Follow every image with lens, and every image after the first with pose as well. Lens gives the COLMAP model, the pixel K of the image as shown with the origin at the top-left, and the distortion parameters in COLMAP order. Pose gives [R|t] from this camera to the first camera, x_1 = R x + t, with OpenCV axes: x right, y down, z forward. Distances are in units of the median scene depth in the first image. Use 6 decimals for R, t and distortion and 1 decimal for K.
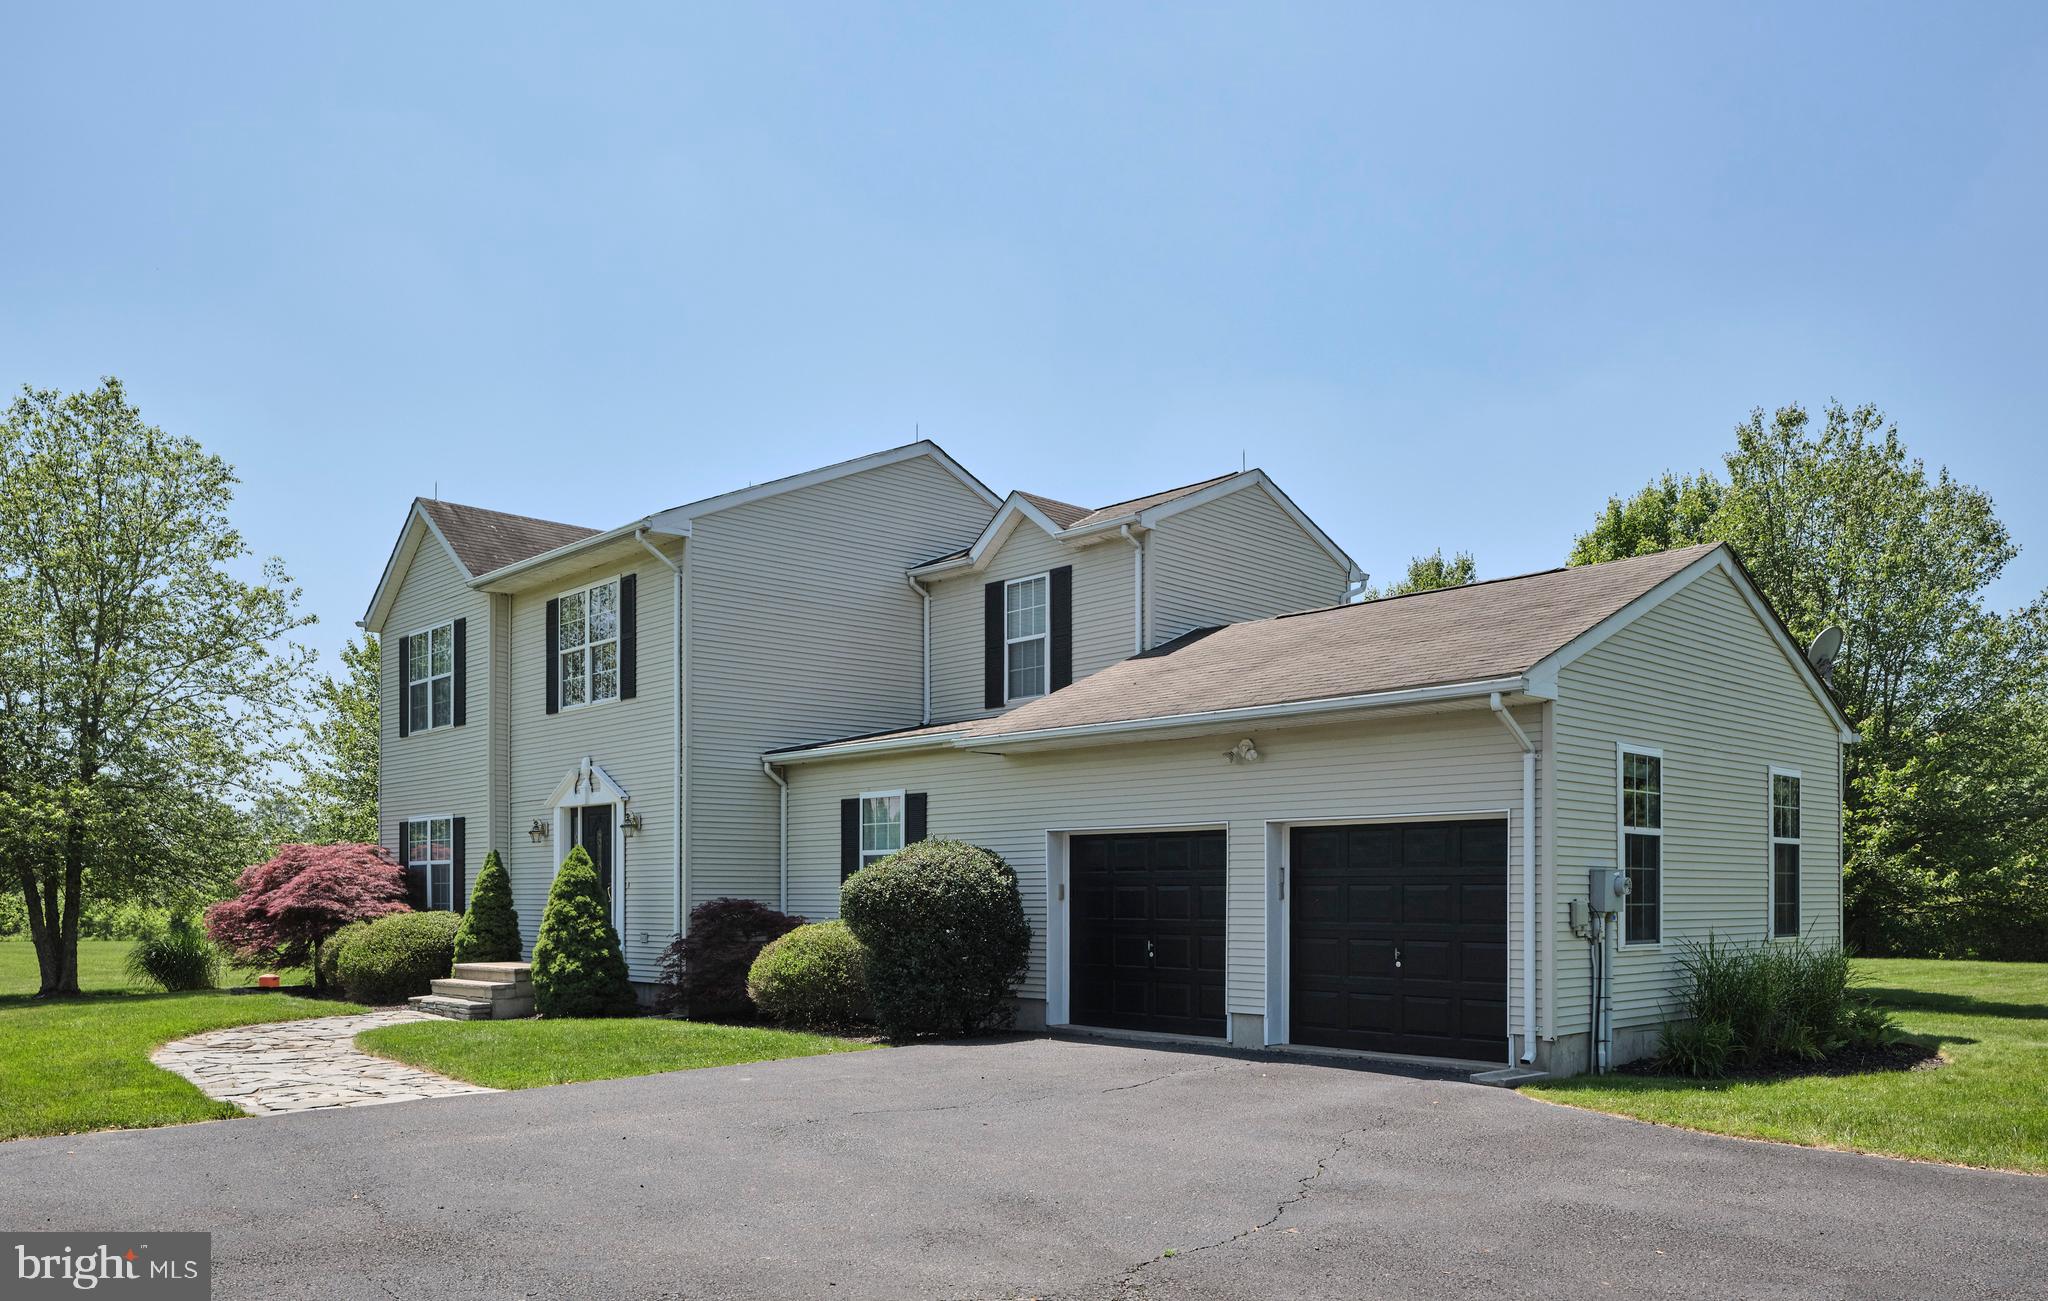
lens RADIAL K [[1446.0, 0, 1024.0], [0, 1446.0, 650.5], [0, 0, 1]] dist [0.000218, 0.000001]
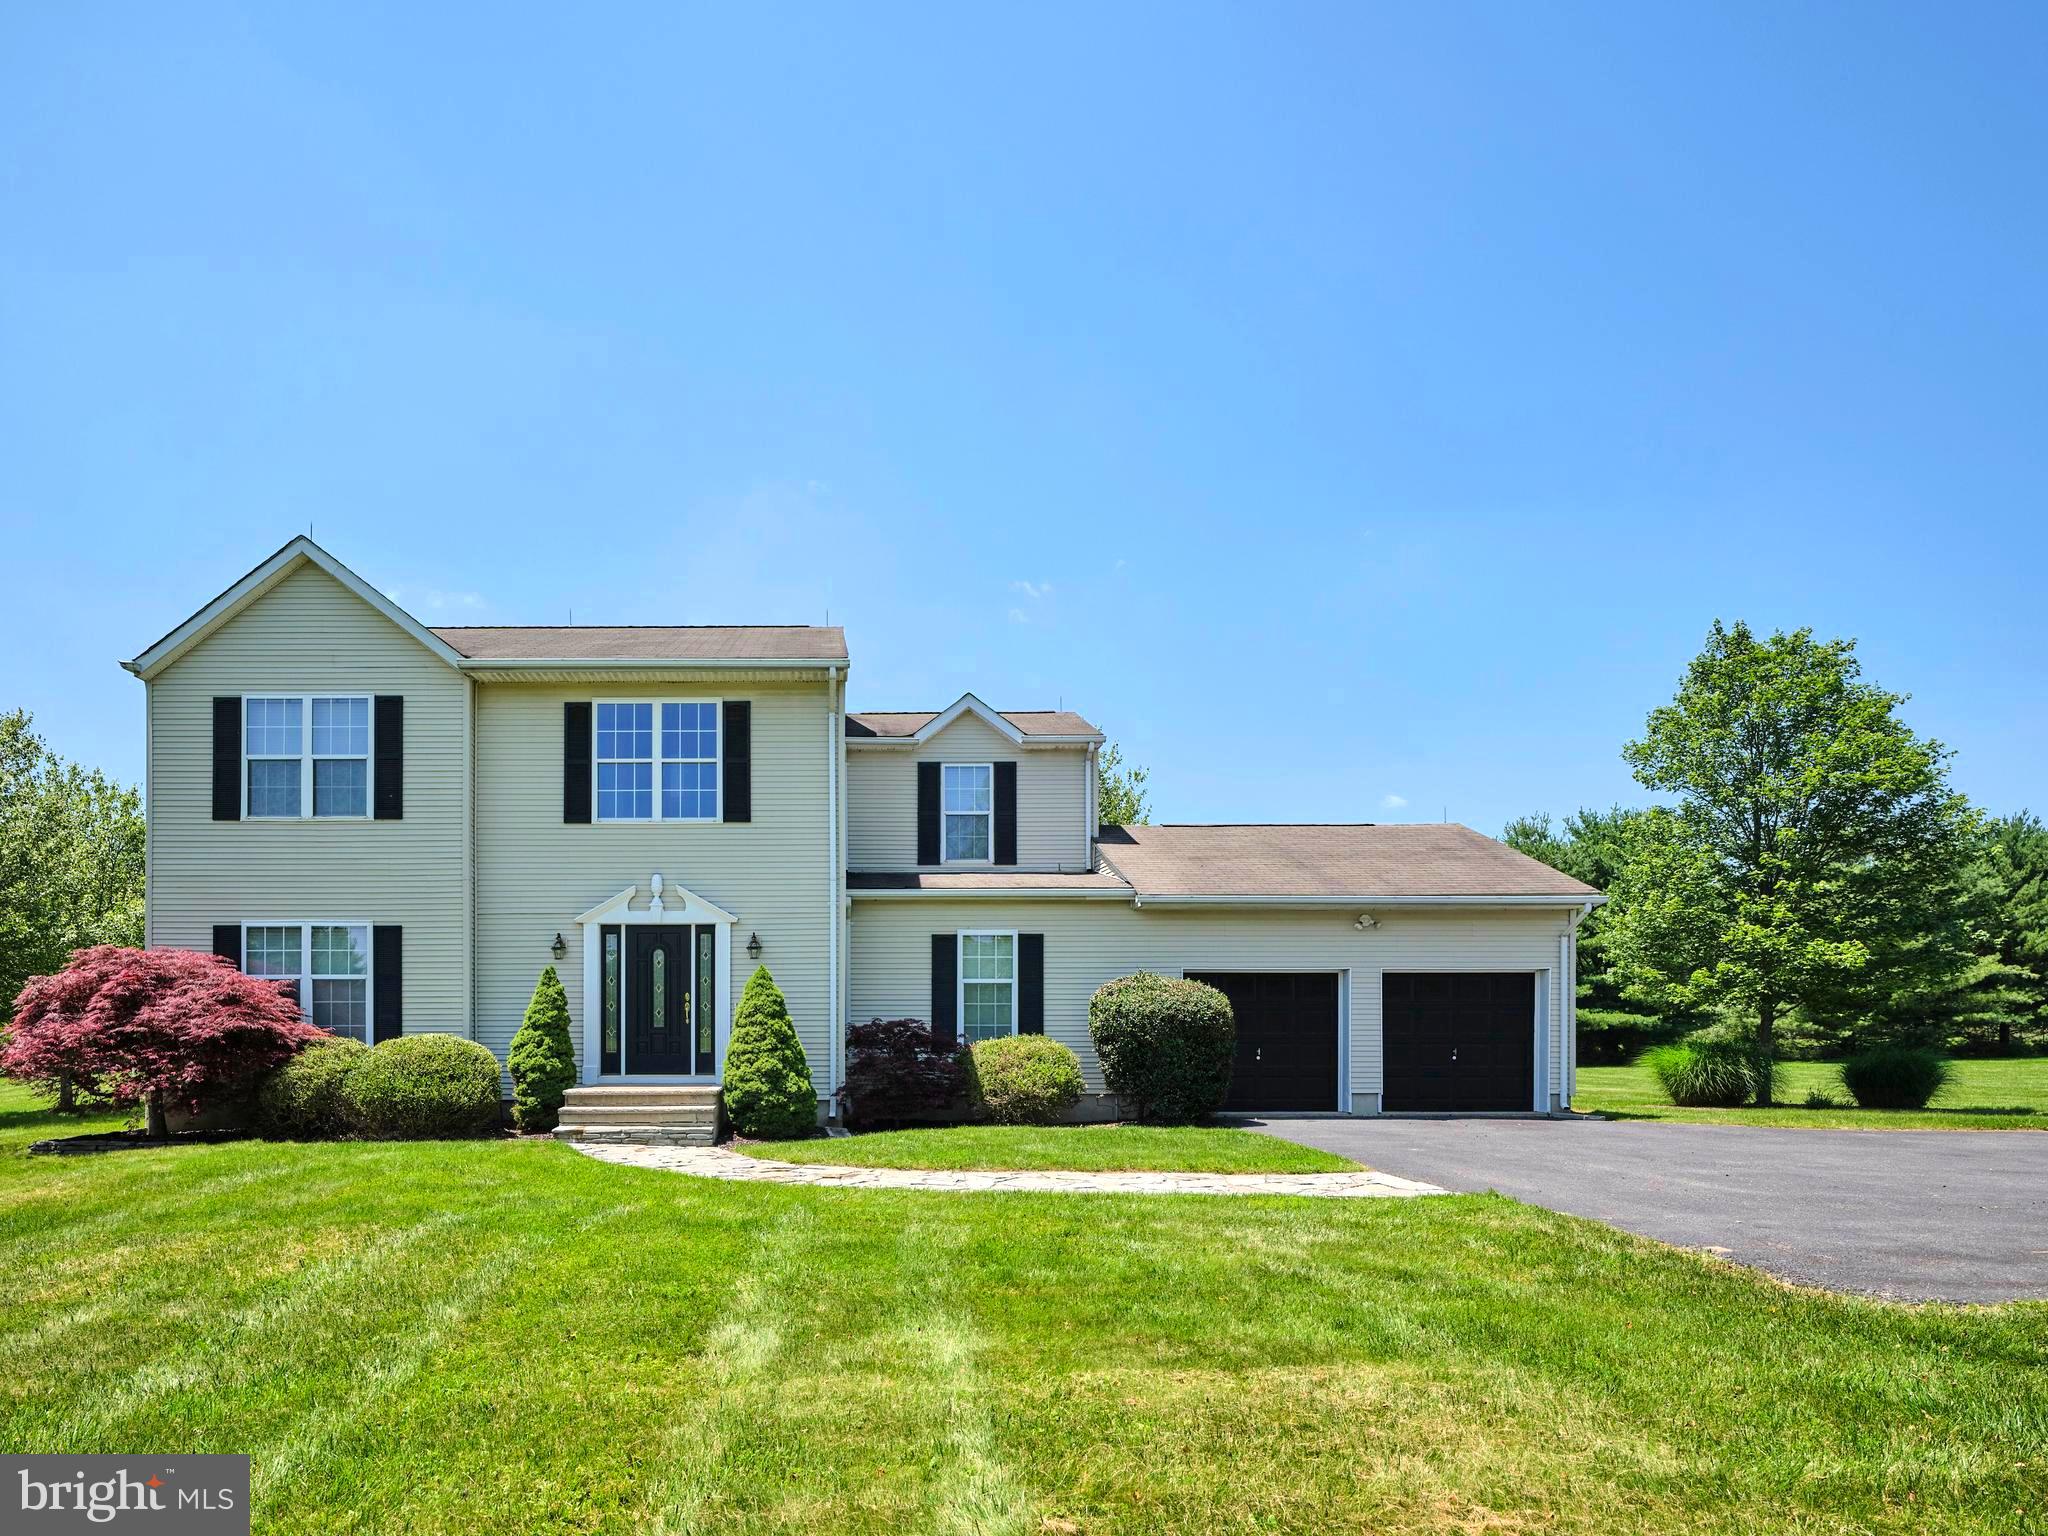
lens RADIAL K [[1148.9, 0, 1024.0], [0, 1148.9, 768.0], [0, 0, 1]] dist [-0.000624, -0.000062]
pose [[0.681752, 0.154618, 0.715058, -0.811283], [-0.121129, 0.987777, -0.098102, 0.055229], [-0.721486, -0.019733, 0.692148, 0.315506]]
